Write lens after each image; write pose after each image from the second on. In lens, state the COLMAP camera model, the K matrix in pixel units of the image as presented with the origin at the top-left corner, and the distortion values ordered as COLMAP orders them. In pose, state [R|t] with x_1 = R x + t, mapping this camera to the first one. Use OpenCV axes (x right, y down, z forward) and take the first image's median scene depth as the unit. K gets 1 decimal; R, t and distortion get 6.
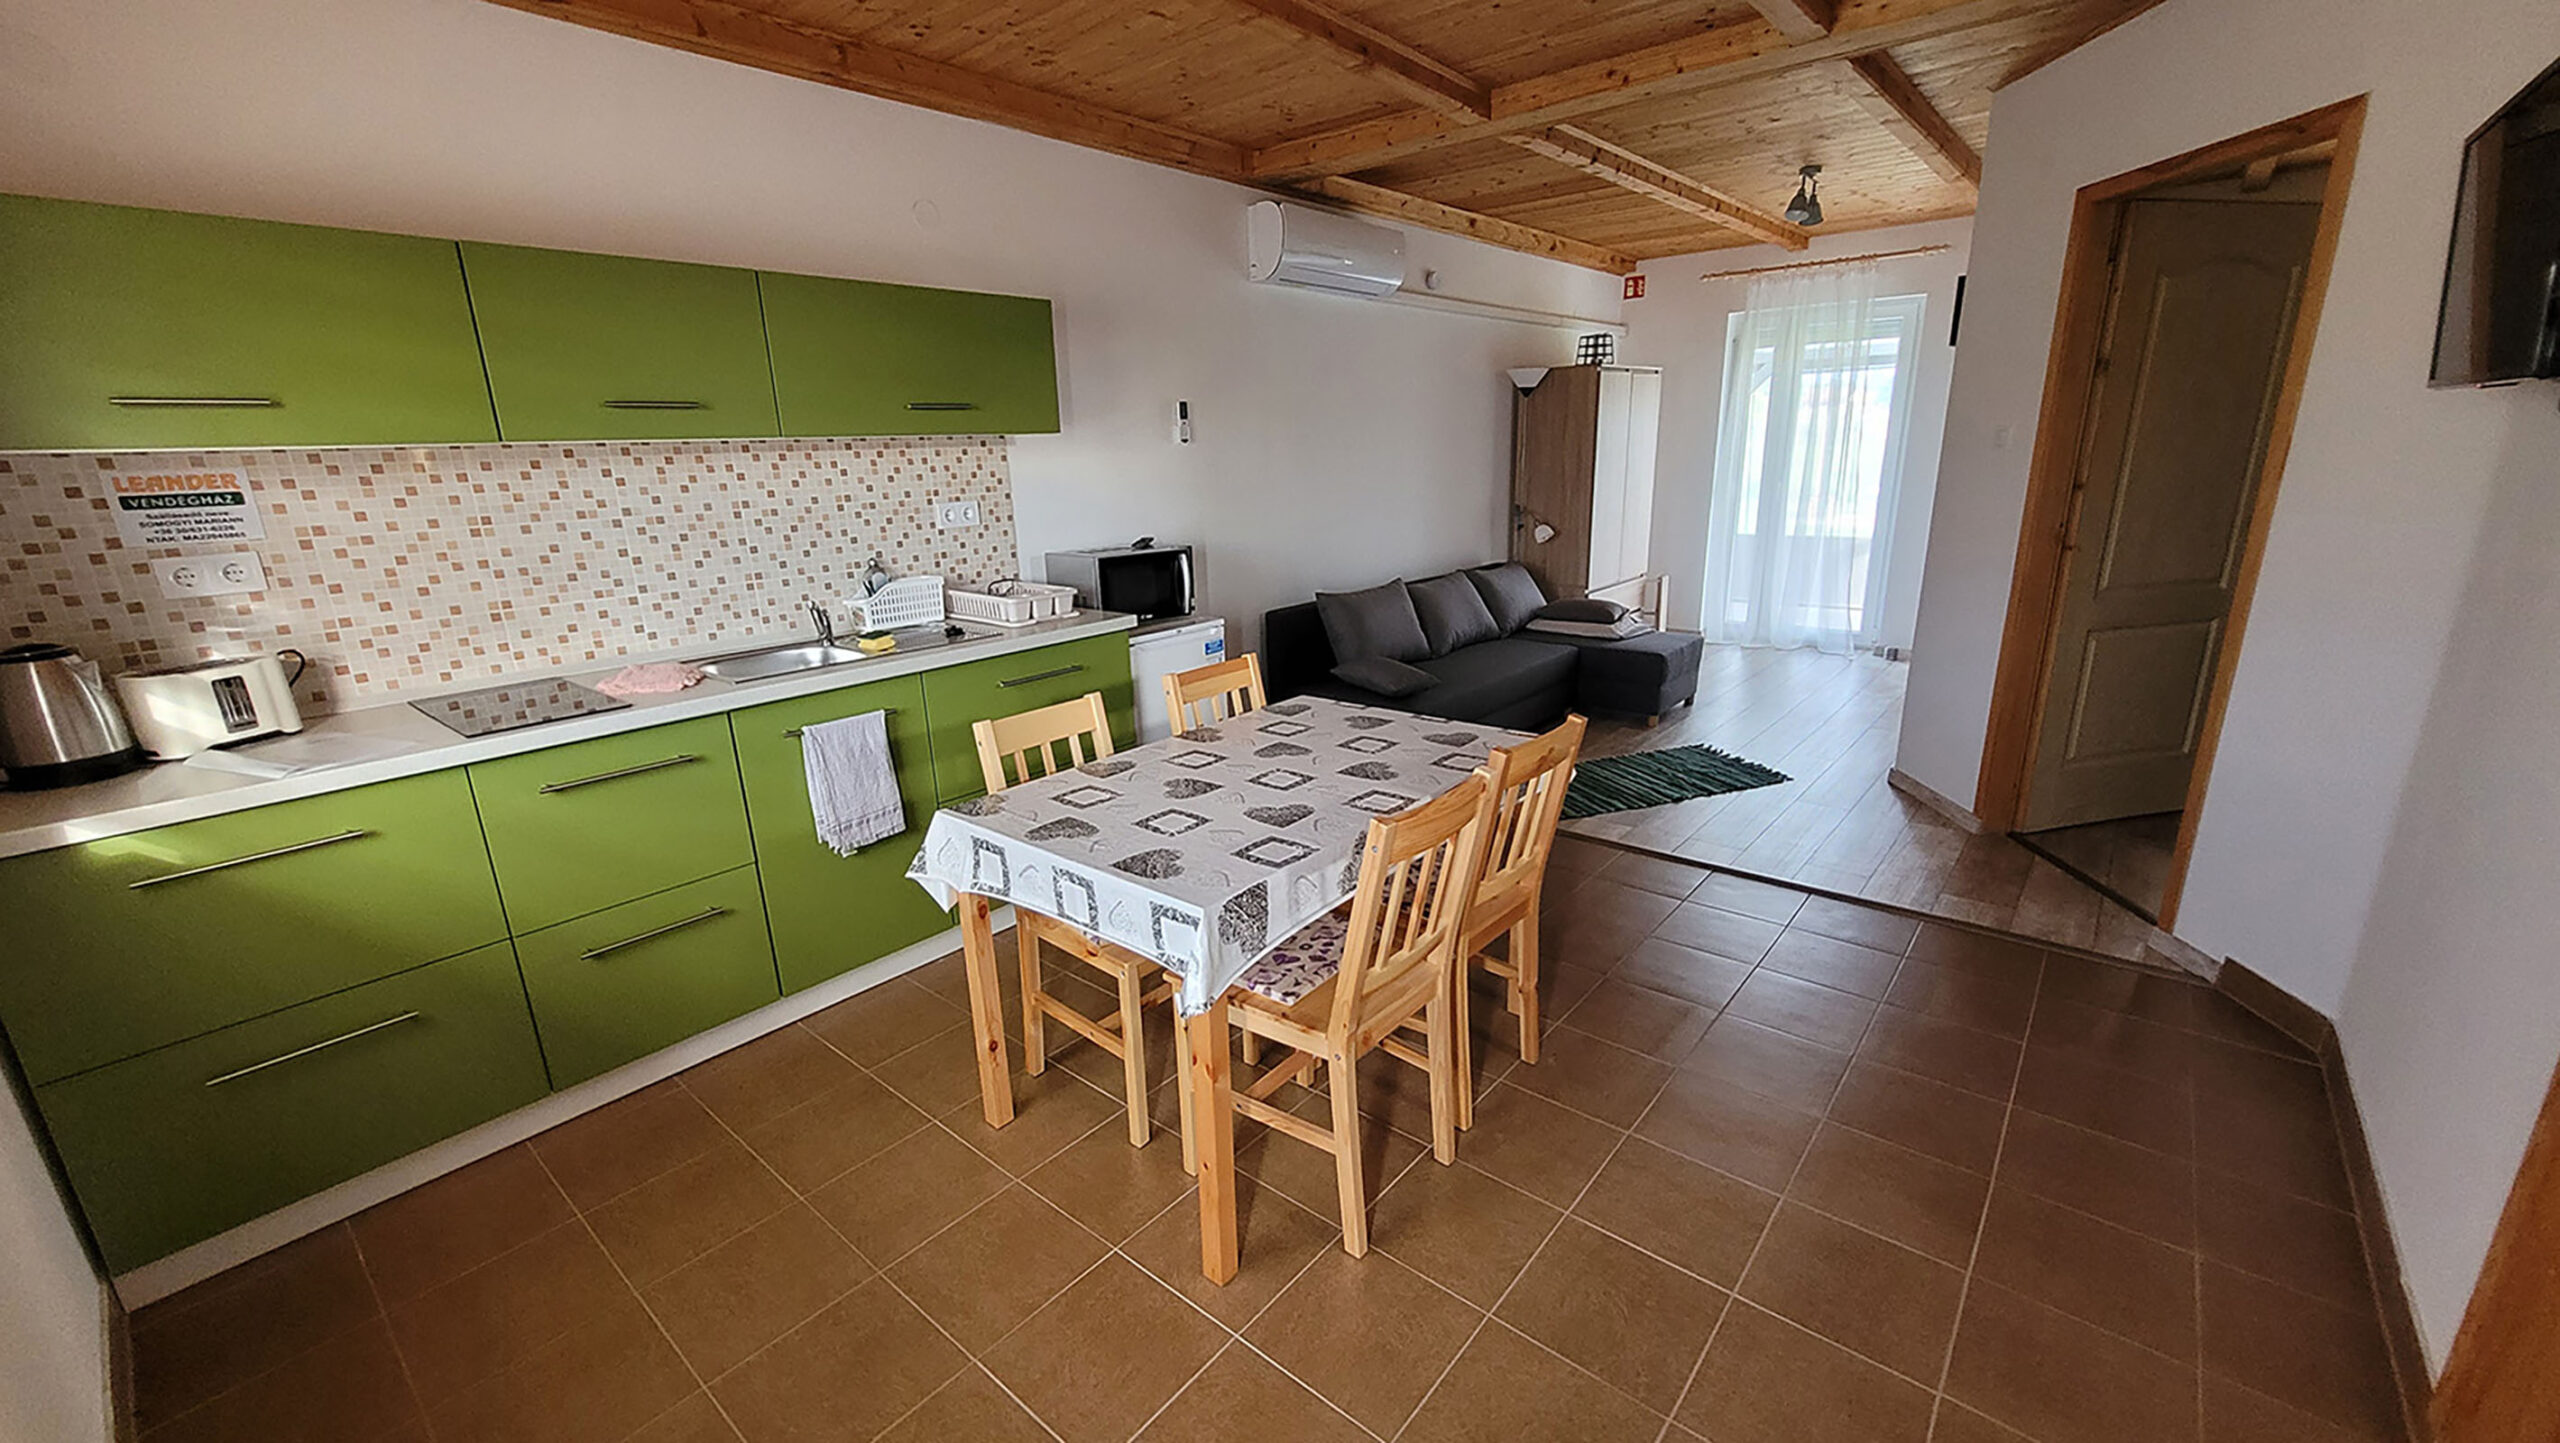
lens RADIAL K [[1005.2, 0, 1269.0], [0, 1005.2, 737.2], [0, 0, 1]] dist [0.002784, -0.000687]
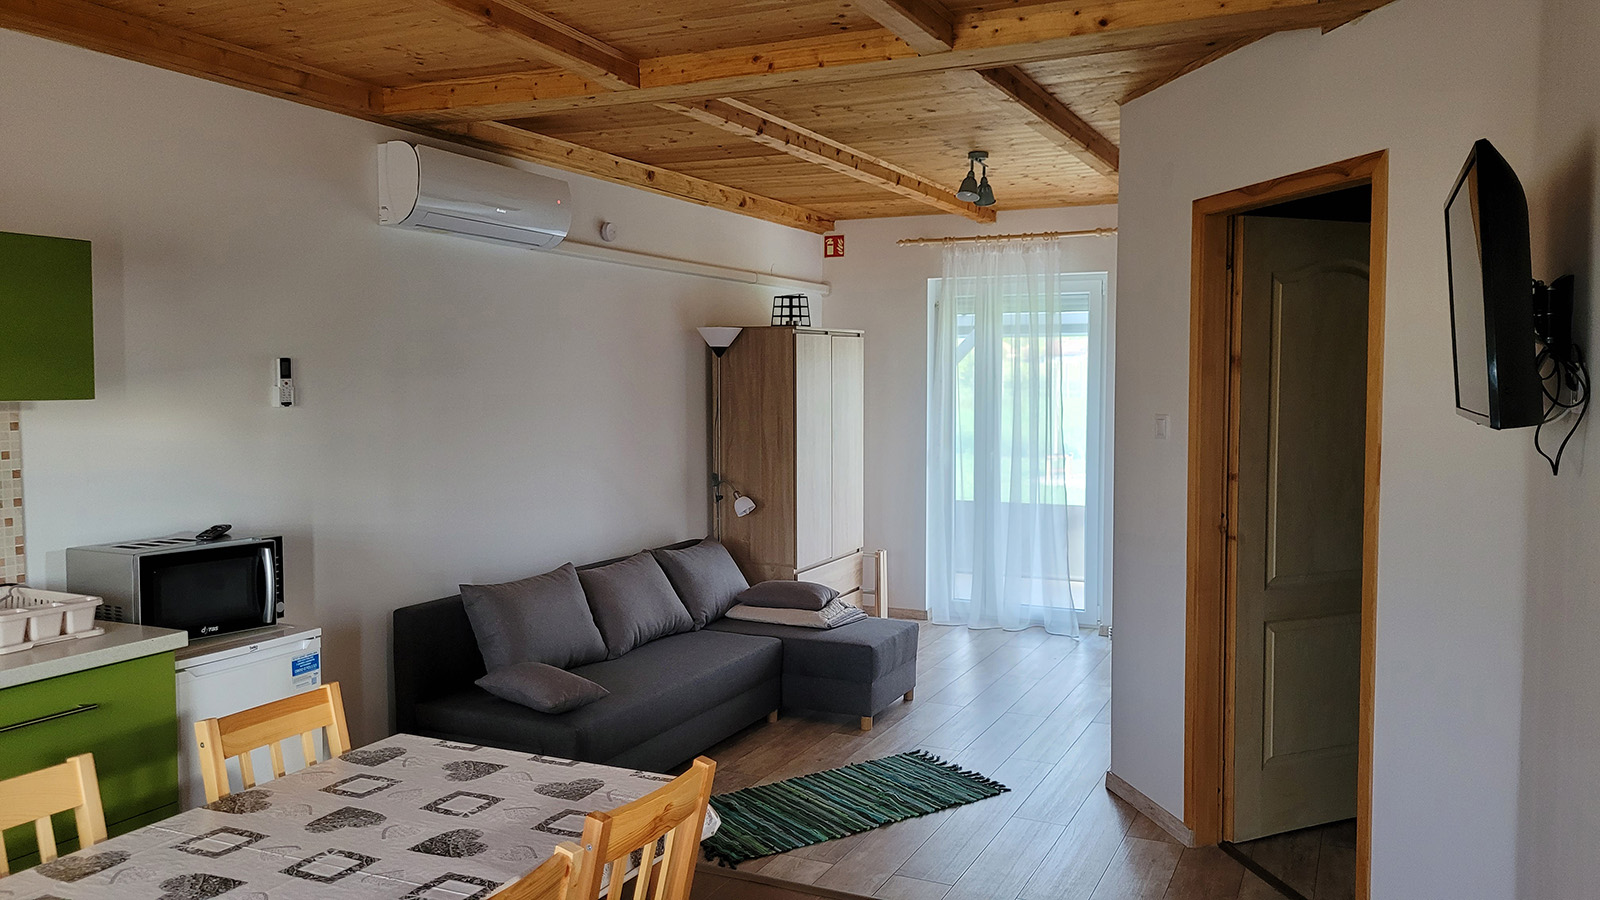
lens RADIAL K [[1205.6, 0, 793.2], [0, 1205.6, 448.0], [0, 0, 1]] dist [0.047268, -0.042626]
pose [[0.965125, 0.014060, 0.261411, 0.083041], [0.045668, 0.974203, -0.221003, -0.036736], [-0.257775, 0.225233, 0.939586, -0.027102]]
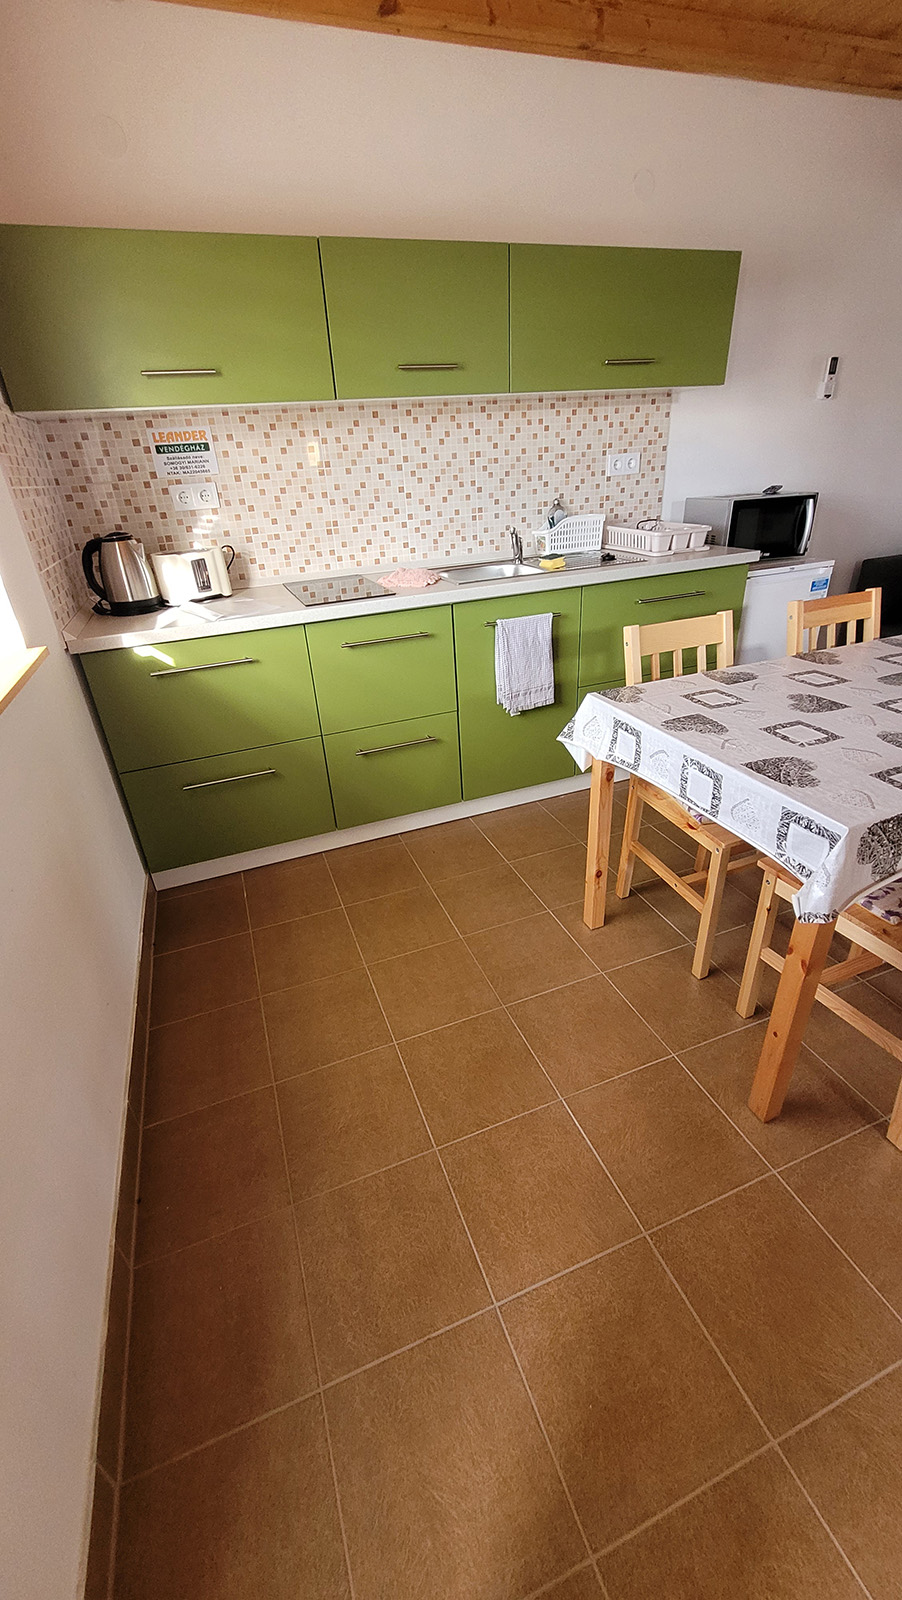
lens RADIAL K [[628.2, 0, 442.6], [0, 628.2, 792.0], [0, 0, 1]] dist [0.002784, -0.000687]
pose [[0.872827, 0.205600, -0.442608, -0.083824], [-0.103245, 0.964192, 0.244284, 0.013612], [0.476984, -0.167520, 0.862800, 0.150610]]
